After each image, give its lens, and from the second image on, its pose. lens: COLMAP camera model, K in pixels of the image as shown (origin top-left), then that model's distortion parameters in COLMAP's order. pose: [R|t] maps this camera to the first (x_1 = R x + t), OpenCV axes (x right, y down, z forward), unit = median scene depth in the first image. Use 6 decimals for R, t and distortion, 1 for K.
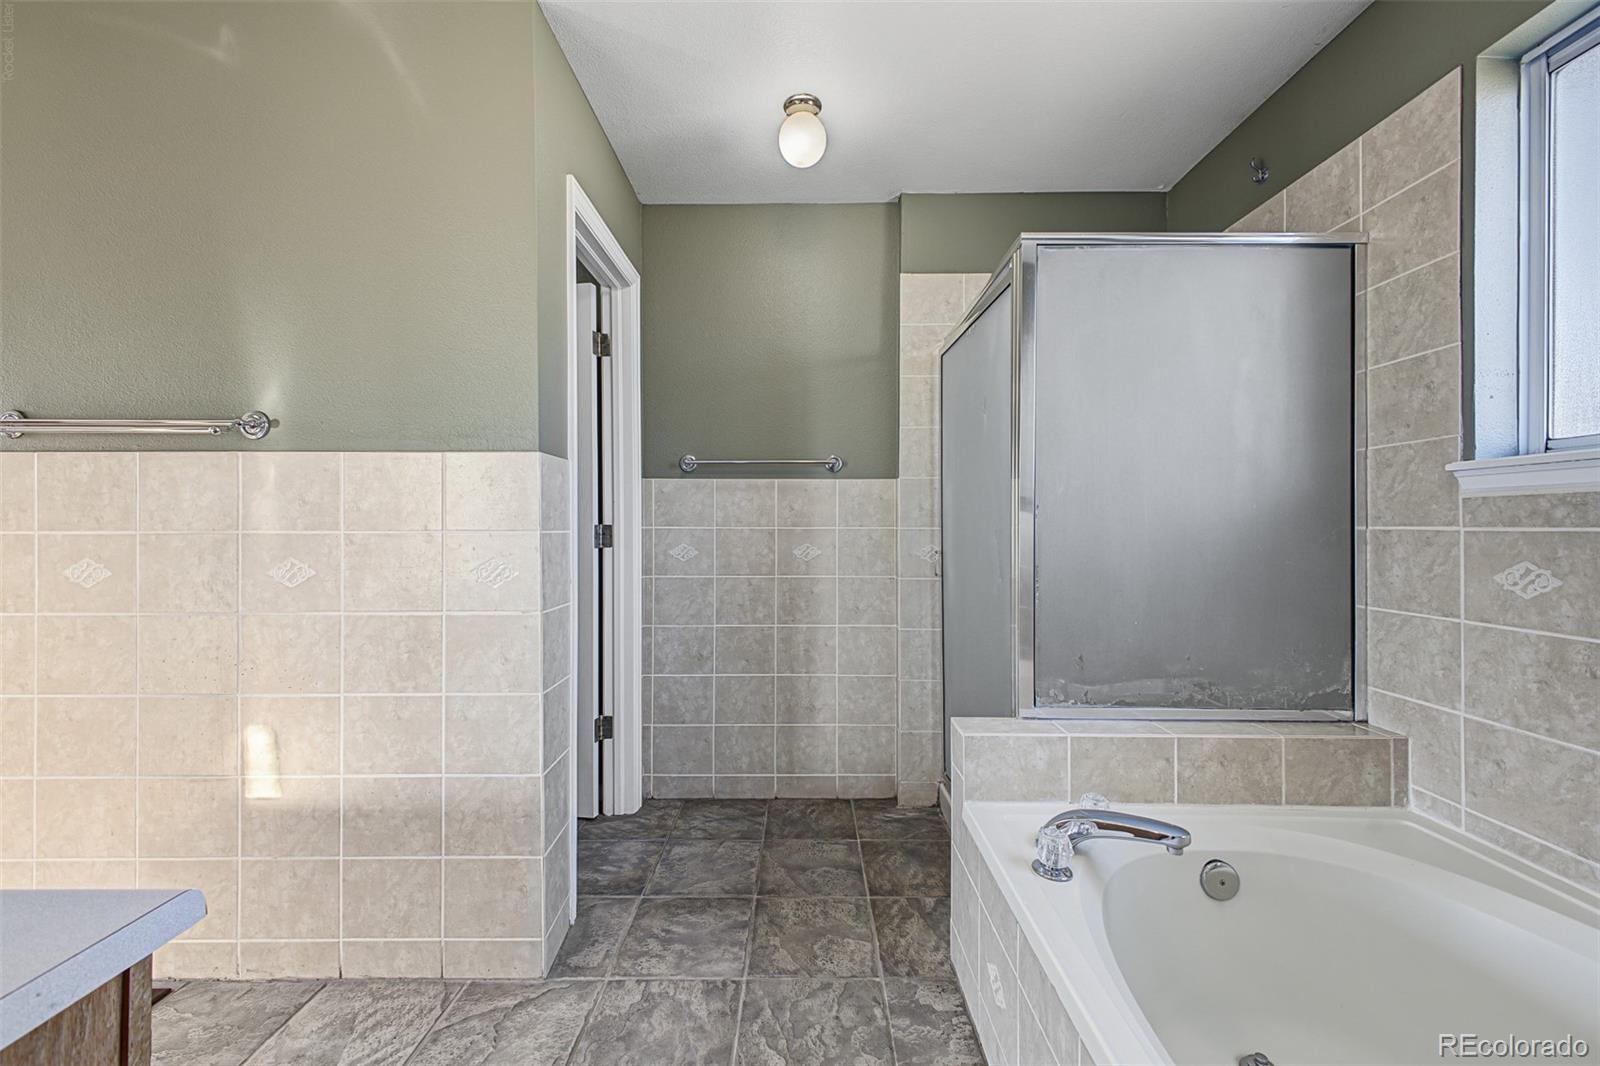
lens RADIAL K [[634.2, 0, 798.1], [0, 634.2, 527.9], [0, 0, 1]] dist [0.012685, -0.000025]
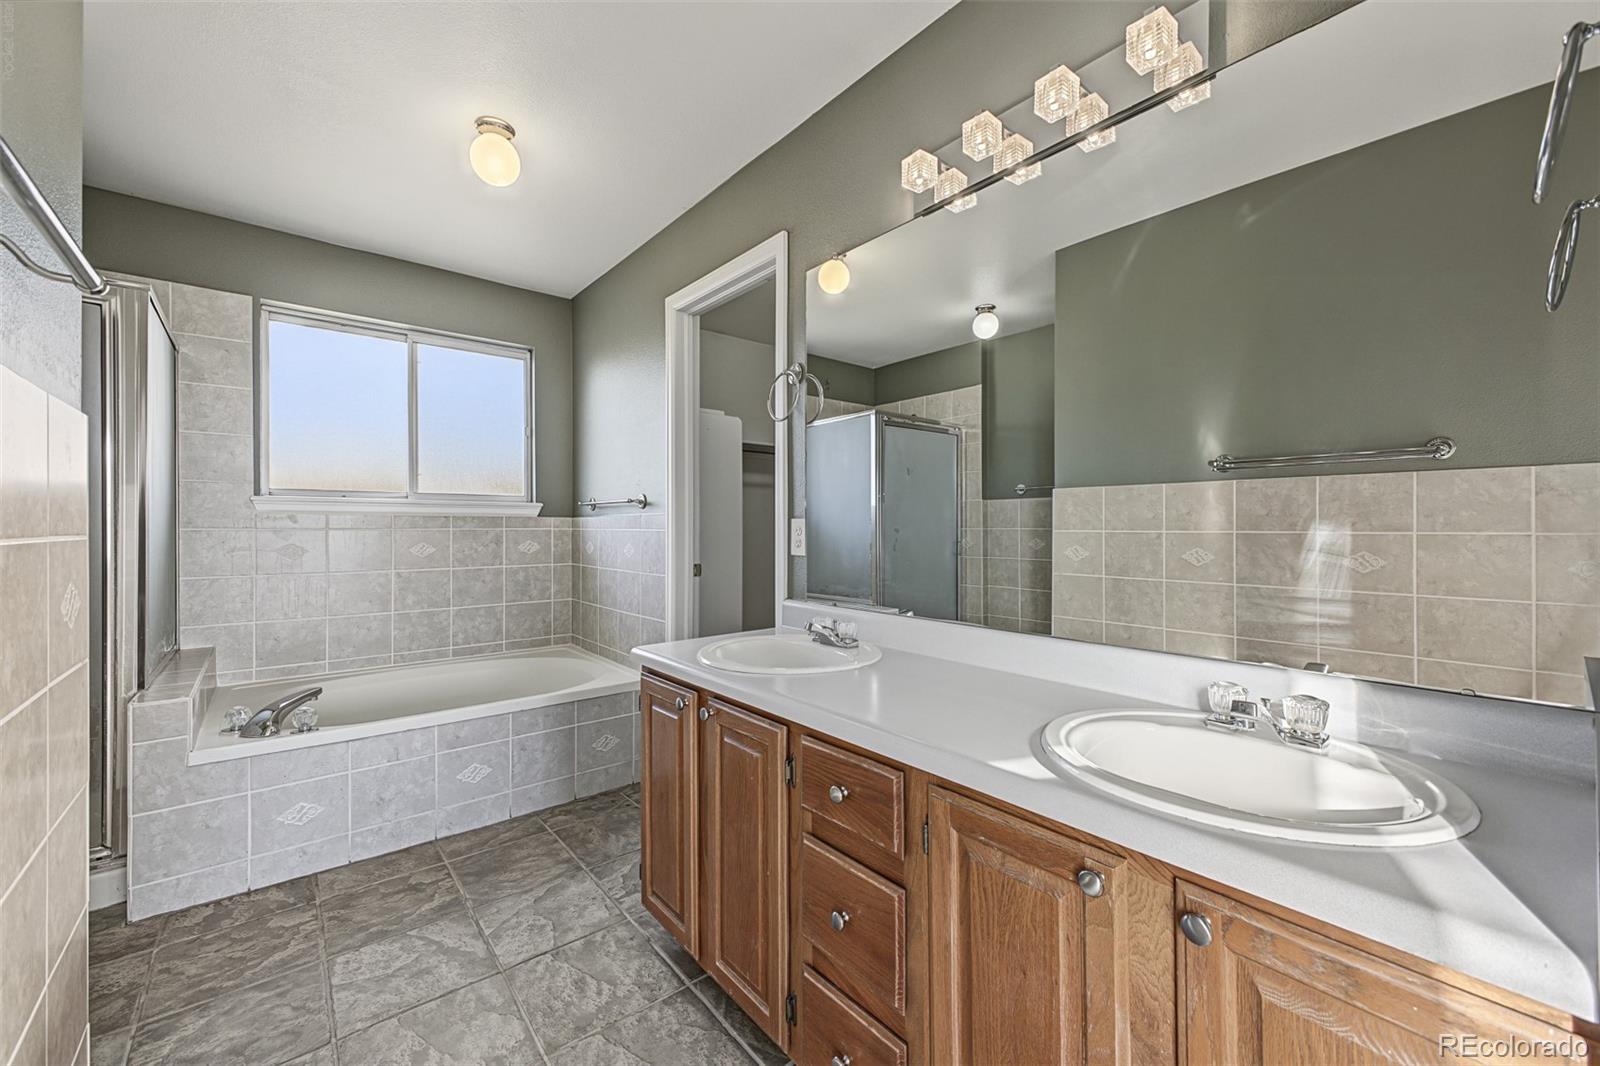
lens RADIAL K [[634.2, 0, 804.2], [0, 634.2, 529.3], [0, 0, 1]] dist [0.012685, -0.000025]
pose [[-0.647928, 0.003000, 0.761695, -1.475904], [0.000618, 0.999994, -0.003412, 0.007487], [-0.761701, -0.001740, -0.647926, 0.921495]]
